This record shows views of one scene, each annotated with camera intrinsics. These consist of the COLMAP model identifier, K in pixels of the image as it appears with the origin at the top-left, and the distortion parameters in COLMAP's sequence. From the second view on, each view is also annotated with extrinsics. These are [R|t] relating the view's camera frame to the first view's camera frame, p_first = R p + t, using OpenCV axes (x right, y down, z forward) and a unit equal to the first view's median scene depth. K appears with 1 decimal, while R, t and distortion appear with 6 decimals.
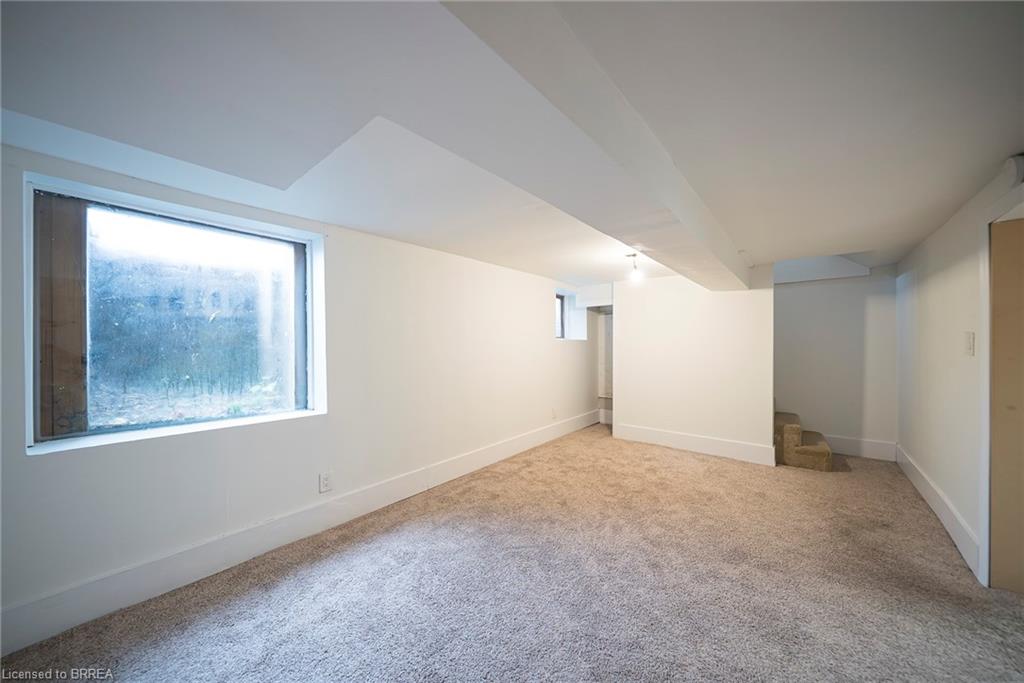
lens RADIAL K [[349.5, 0, 507.1], [0, 349.5, 343.6], [0, 0, 1]] dist [-0.010482, -0.000020]
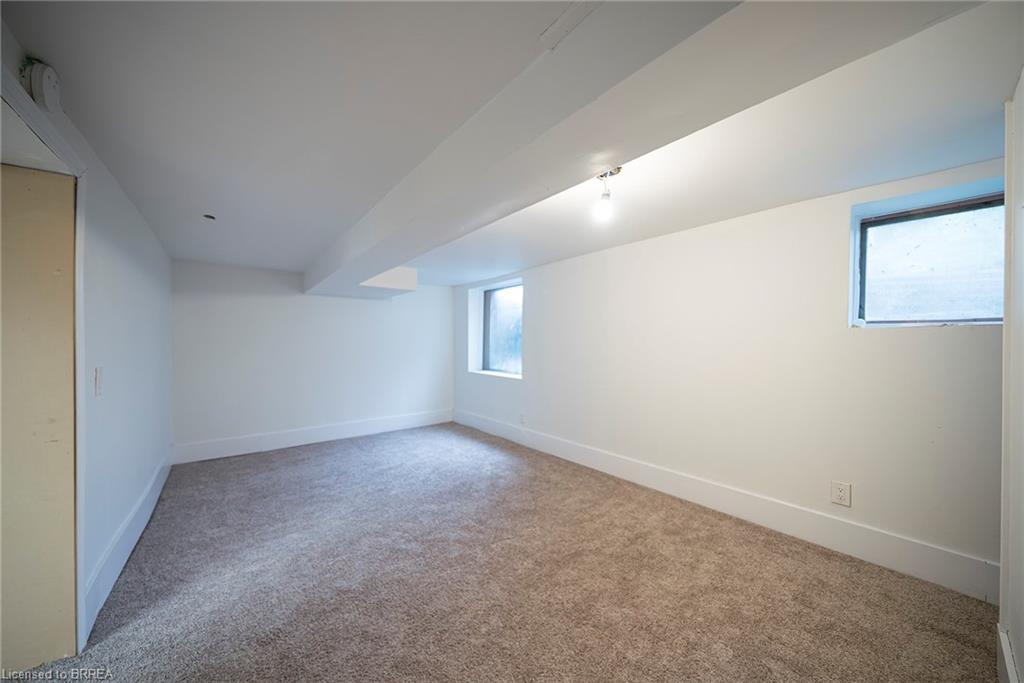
lens RADIAL K [[349.5, 0, 507.1], [0, 349.5, 343.6], [0, 0, 1]] dist [-0.010482, -0.000020]
pose [[-0.189719, 0.007945, -0.981806, 1.065580], [-0.002154, 0.999961, 0.008508, 0.007418], [0.981836, 0.003729, -0.189695, 1.100059]]
